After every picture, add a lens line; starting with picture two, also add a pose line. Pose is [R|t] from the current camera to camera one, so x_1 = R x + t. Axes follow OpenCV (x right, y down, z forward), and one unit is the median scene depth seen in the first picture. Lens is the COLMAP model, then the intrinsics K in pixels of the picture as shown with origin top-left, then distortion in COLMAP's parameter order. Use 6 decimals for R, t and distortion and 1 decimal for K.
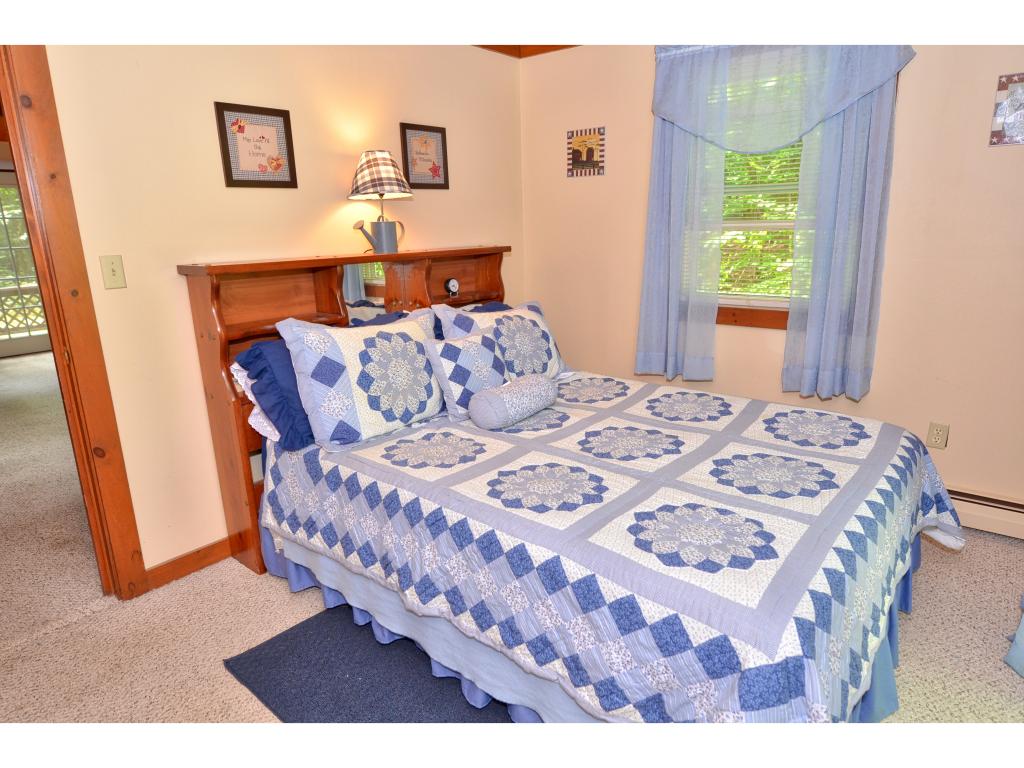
lens RADIAL K [[618.8, 0, 522.9], [0, 618.8, 383.8], [0, 0, 1]] dist [-0.006998, -0.000727]
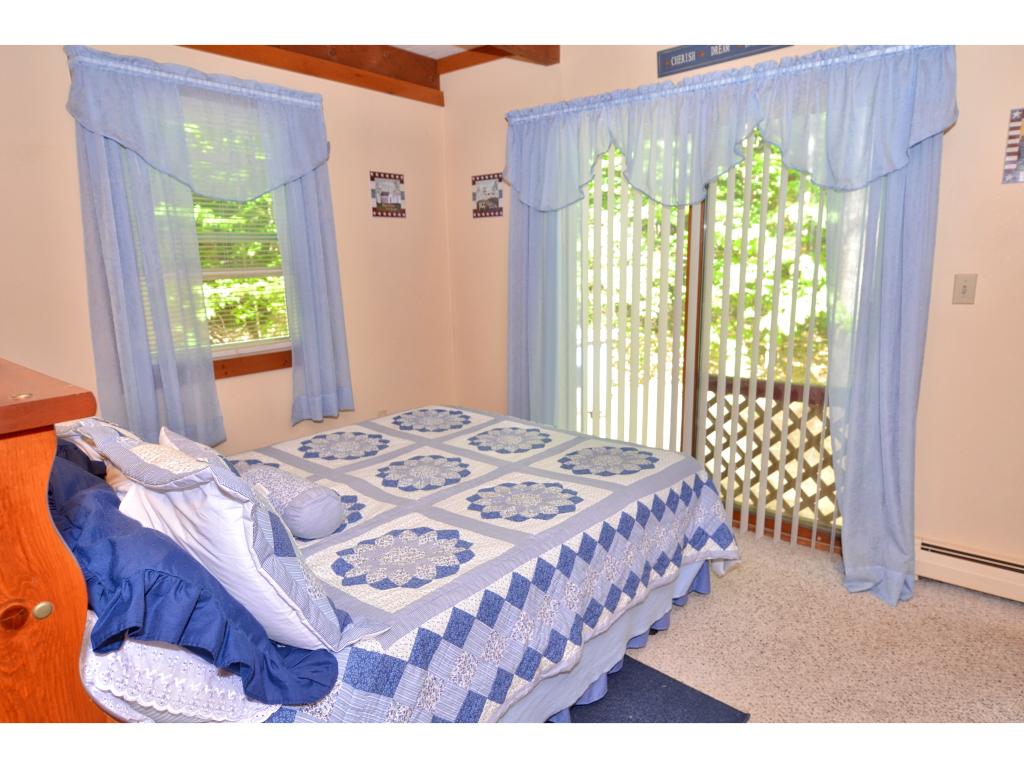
lens RADIAL K [[618.8, 0, 522.9], [0, 618.8, 383.8], [0, 0, 1]] dist [-0.006998, -0.000727]
pose [[0.003291, -0.178191, 0.983990, -0.879536], [0.267971, 0.948165, 0.170807, -0.189846], [-0.963421, 0.263119, 0.050870, 0.787318]]
